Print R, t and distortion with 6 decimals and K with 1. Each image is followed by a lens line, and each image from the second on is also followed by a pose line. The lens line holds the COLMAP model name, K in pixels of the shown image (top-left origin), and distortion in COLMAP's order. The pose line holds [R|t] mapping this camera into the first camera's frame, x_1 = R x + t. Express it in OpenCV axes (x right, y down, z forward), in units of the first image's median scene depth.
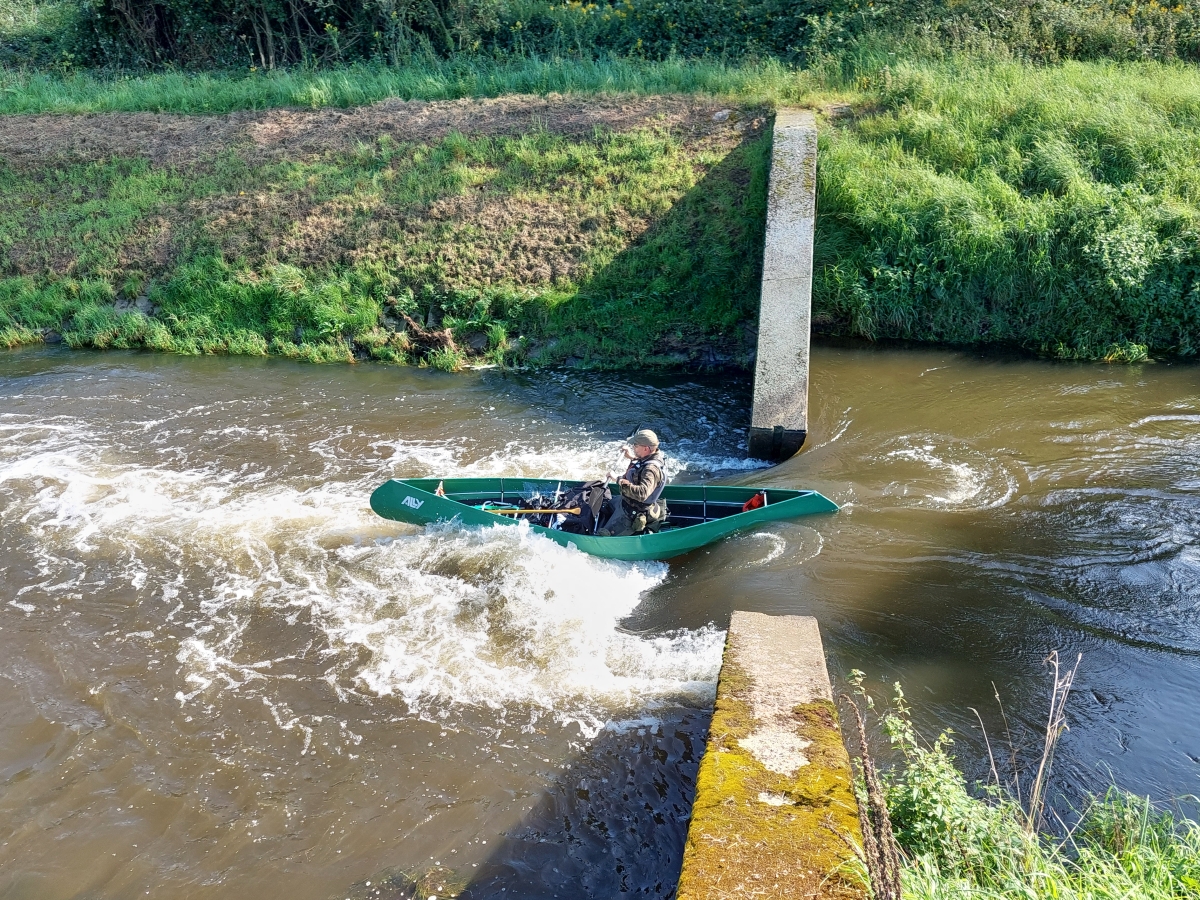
lens RADIAL K [[973.8, 0, 583.7], [0, 973.8, 467.2], [0, 0, 1]] dist [0.080954, -0.107496]
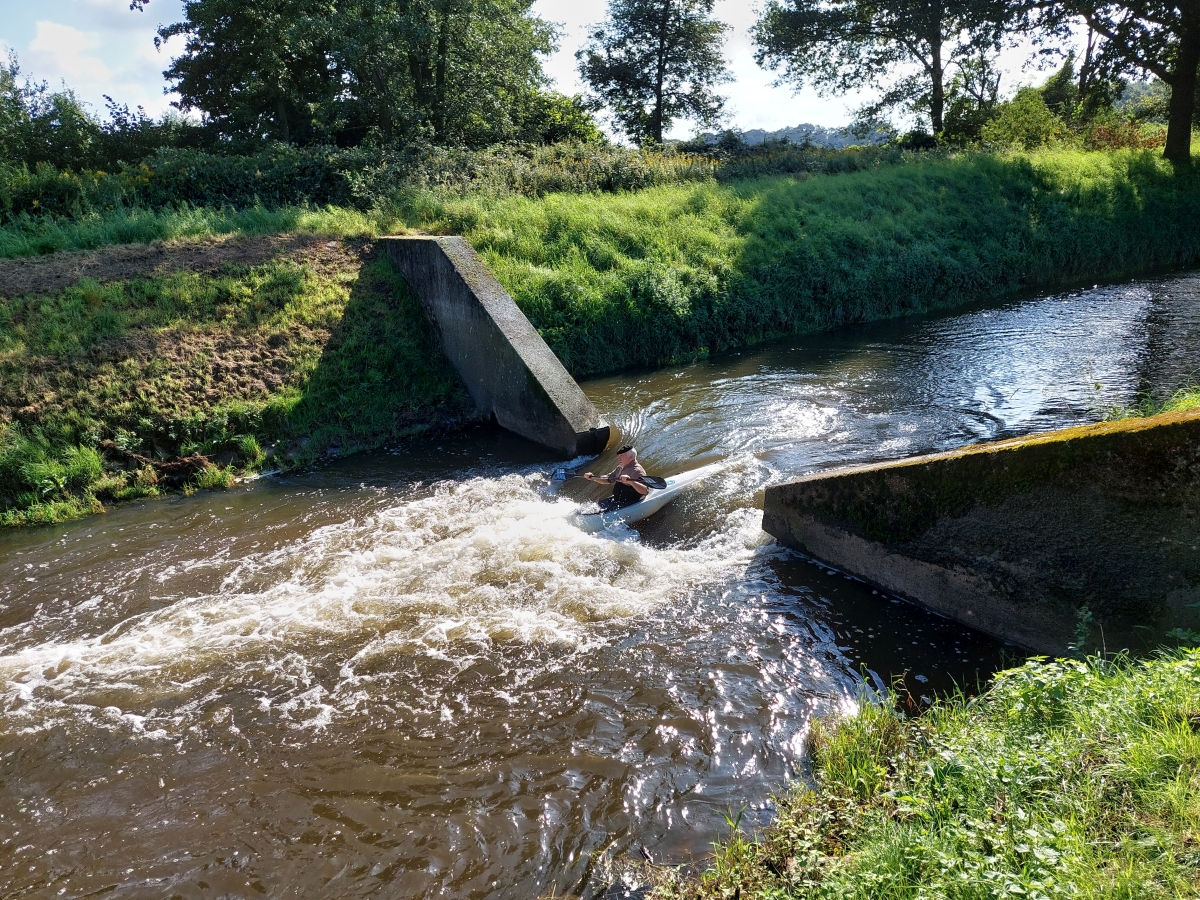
lens RADIAL K [[859.6, 0, 599.8], [0, 859.6, 470.8], [0, 0, 1]] dist [0.056653, -0.057099]
pose [[0.726078, -0.238669, 0.644862, -0.394726], [0.330196, 0.943644, -0.022531, 0.030589], [-0.603143, 0.229290, 0.763967, 0.075324]]
